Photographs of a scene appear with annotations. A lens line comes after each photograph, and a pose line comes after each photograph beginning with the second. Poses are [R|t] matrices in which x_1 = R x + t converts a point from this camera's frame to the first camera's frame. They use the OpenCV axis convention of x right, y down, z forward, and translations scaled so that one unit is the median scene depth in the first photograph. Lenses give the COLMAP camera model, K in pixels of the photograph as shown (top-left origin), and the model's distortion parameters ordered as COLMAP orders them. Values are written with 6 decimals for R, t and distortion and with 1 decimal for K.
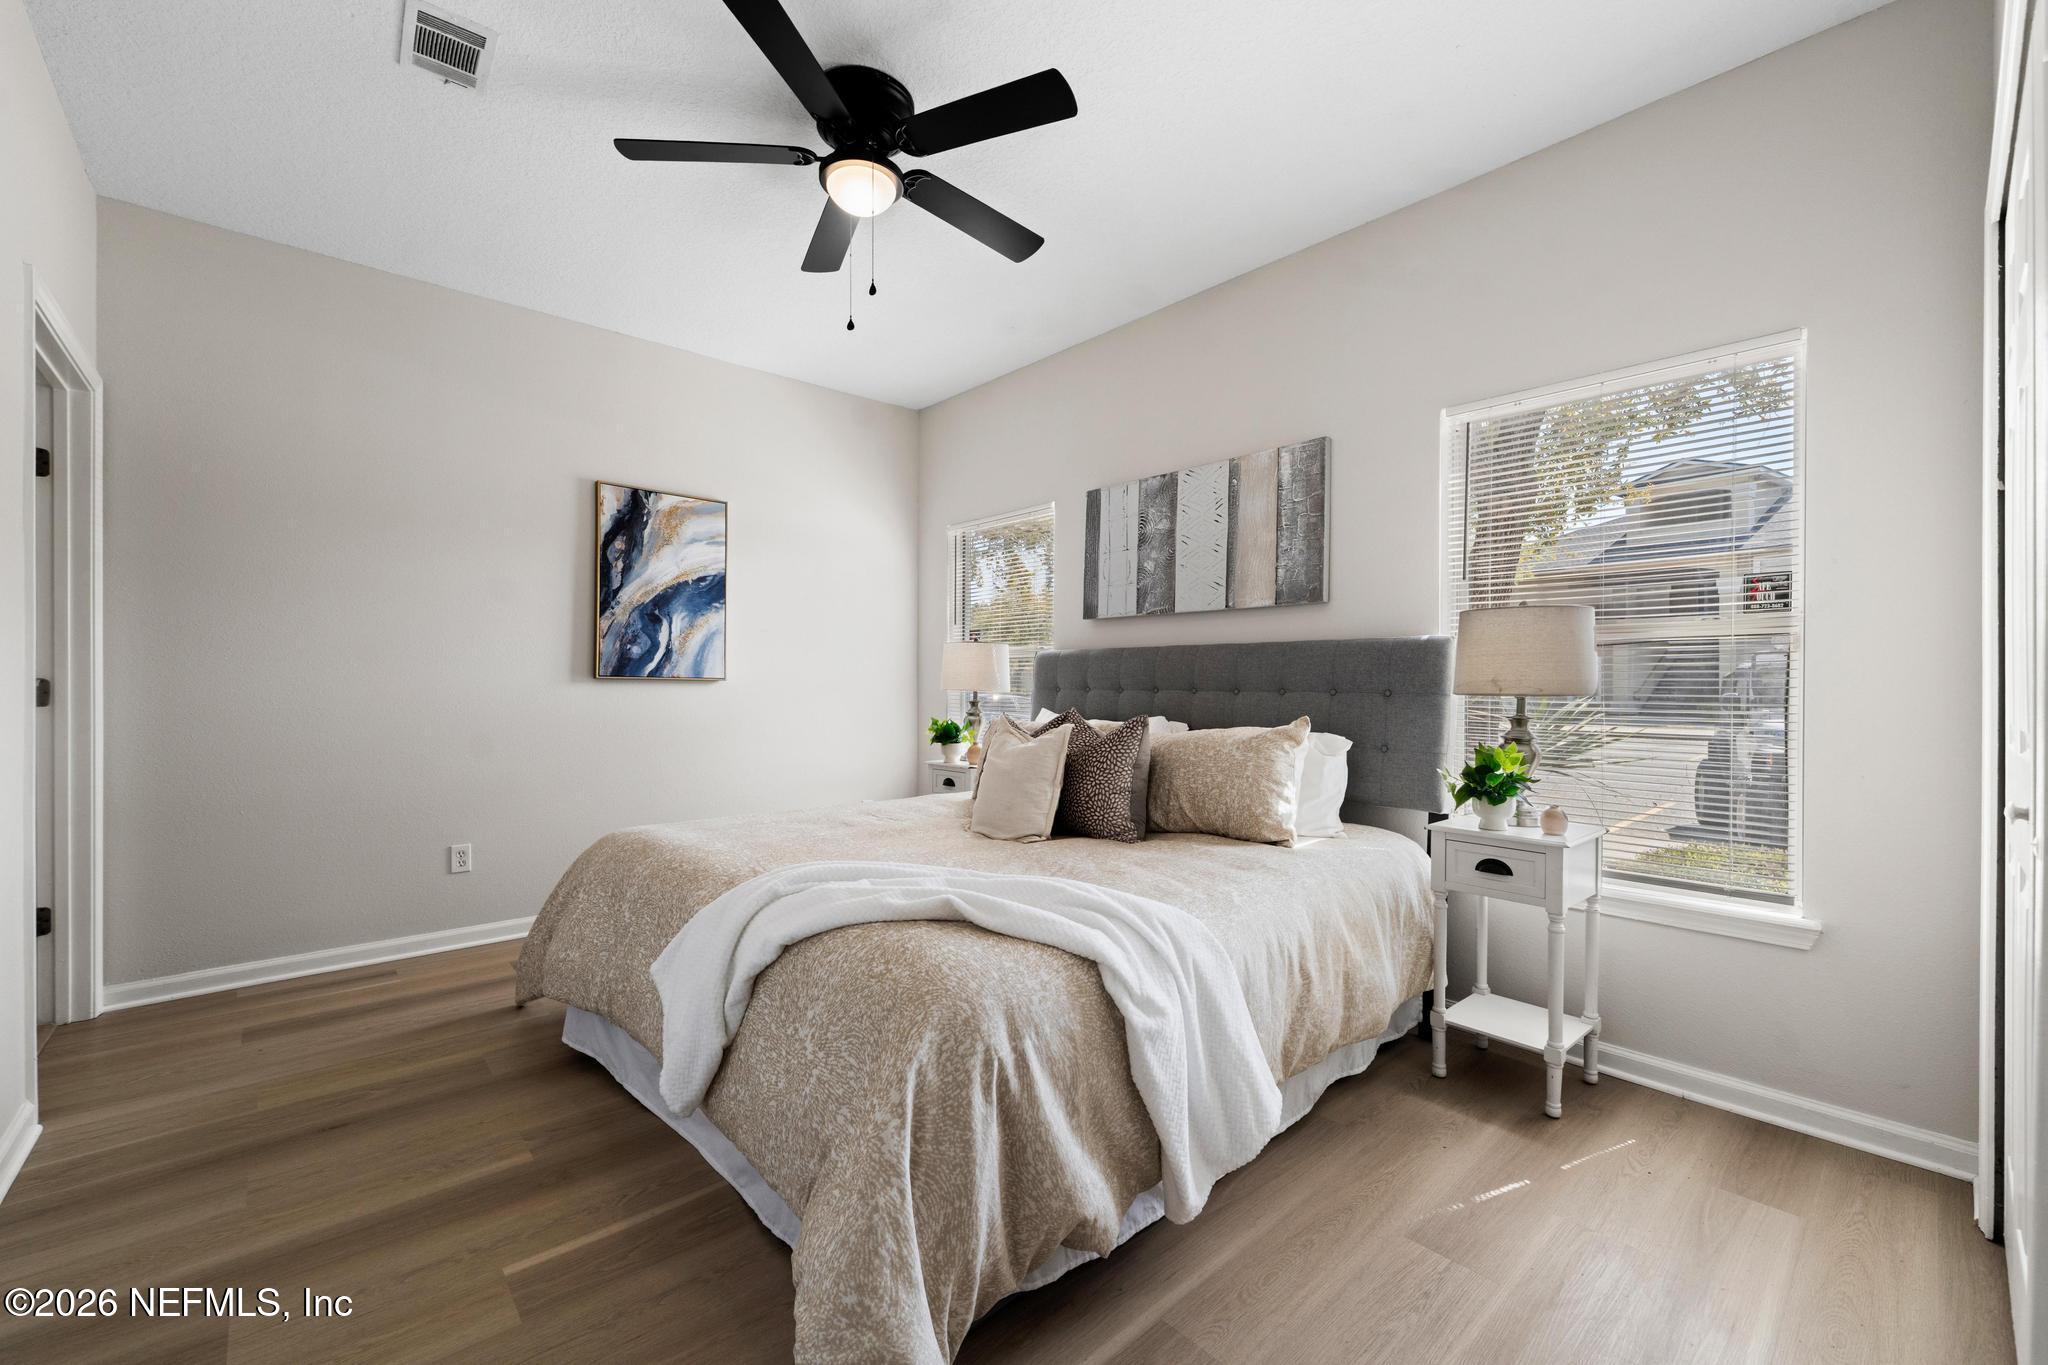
lens RADIAL K [[833.8, 0, 1012.2], [0, 833.8, 675.5], [0, 0, 1]] dist [-0.001329, -0.000450]
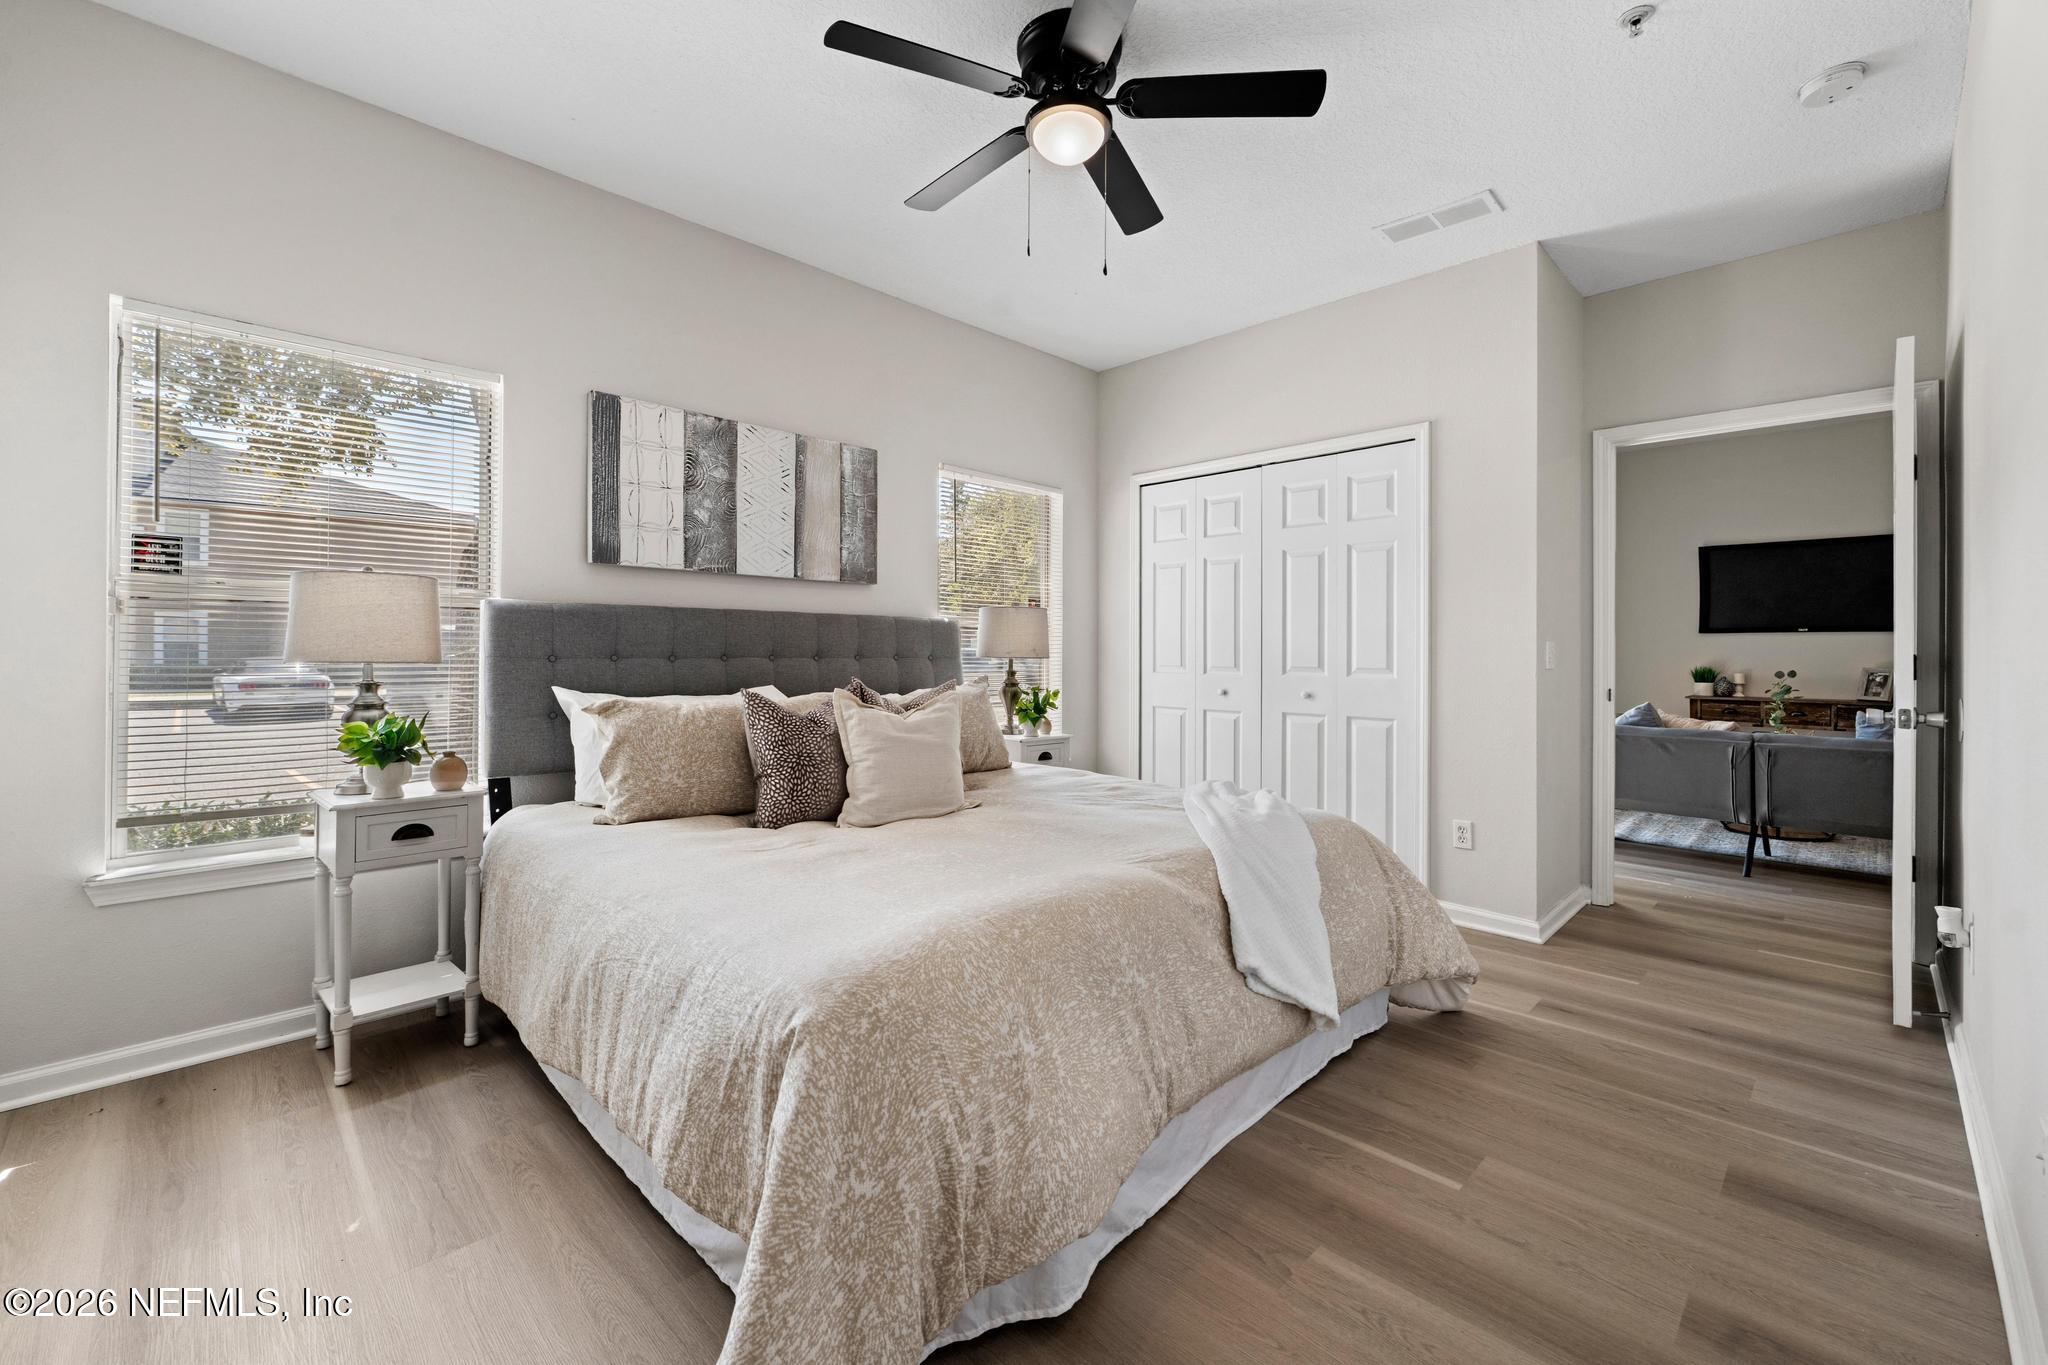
lens RADIAL K [[843.1, 0, 1005.2], [0, 843.1, 655.6], [0, 0, 1]] dist [-0.022330, -0.000149]
pose [[-0.051385, -0.002266, 0.998676, -0.790352], [-0.010736, 0.999941, 0.001716, 0.011154], [-0.998621, -0.010633, -0.051407, 0.788332]]
